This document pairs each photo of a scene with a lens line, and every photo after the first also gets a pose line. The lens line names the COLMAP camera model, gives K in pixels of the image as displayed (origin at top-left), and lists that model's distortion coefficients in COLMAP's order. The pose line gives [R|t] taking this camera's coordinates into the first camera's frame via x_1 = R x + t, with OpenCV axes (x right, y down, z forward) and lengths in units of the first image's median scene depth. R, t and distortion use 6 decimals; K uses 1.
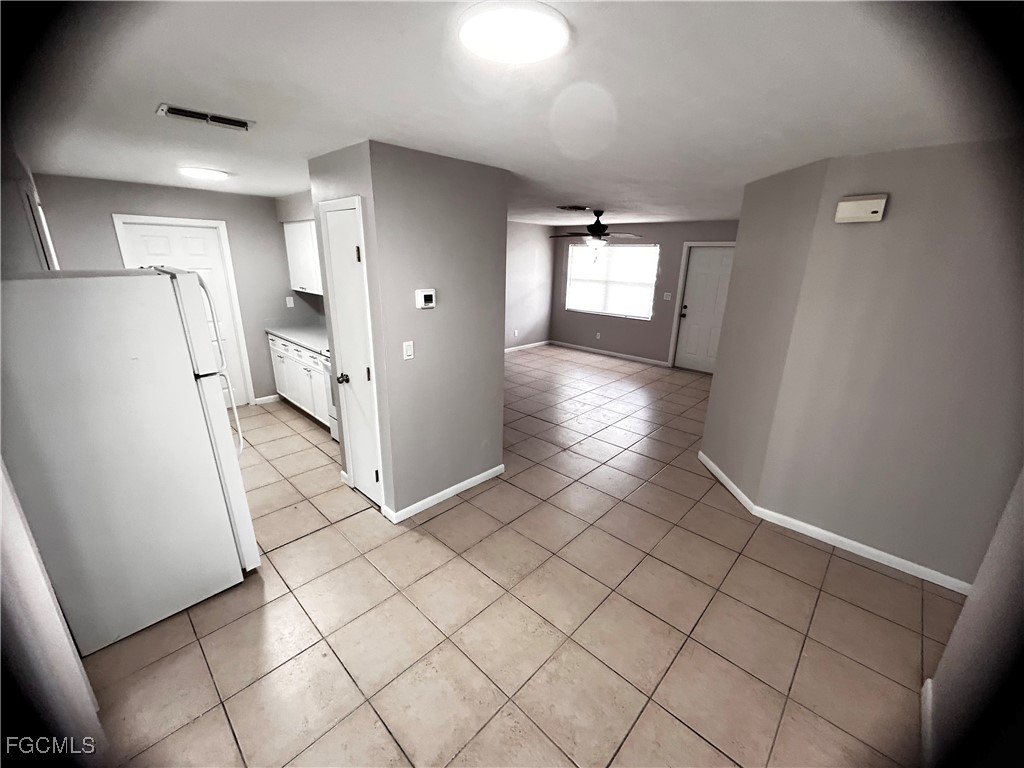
lens RADIAL K [[415.2, 0, 509.7], [0, 415.2, 385.5], [0, 0, 1]] dist [-0.007317, 0.000320]
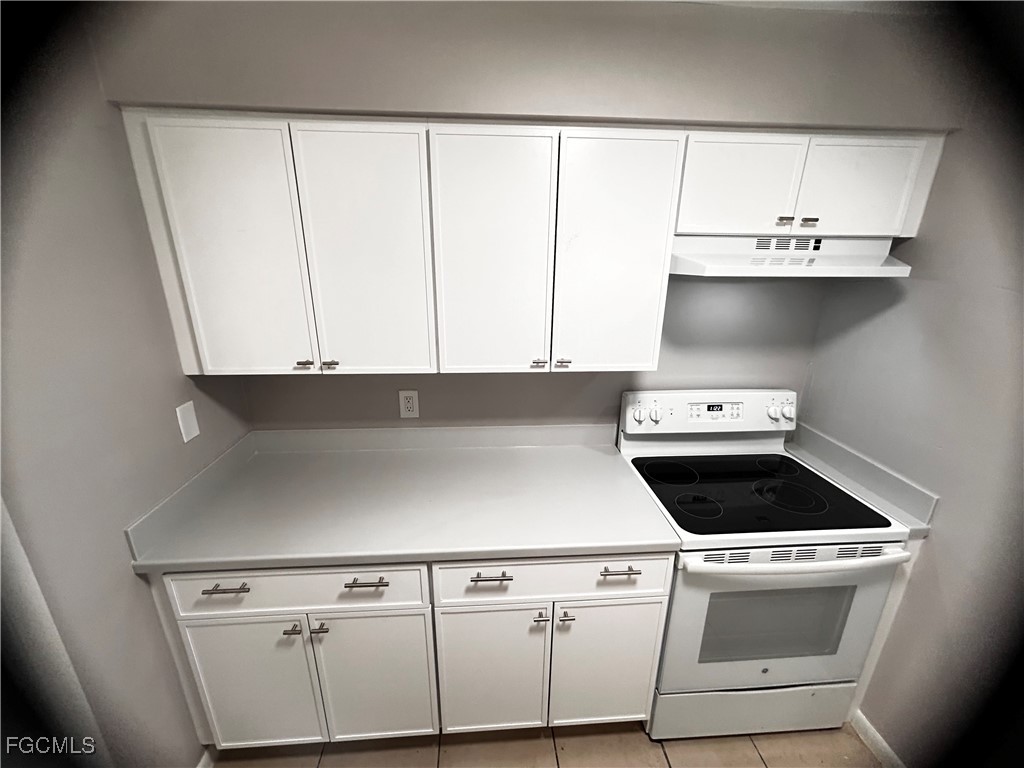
lens RADIAL K [[415.2, 0, 509.7], [0, 415.2, 385.5], [0, 0, 1]] dist [-0.007317, 0.000320]
pose [[0.676332, -0.242558, 0.695515, -0.590216], [0.227032, 0.966902, 0.116433, -0.215605], [-0.700737, 0.079157, 0.709015, 0.684119]]
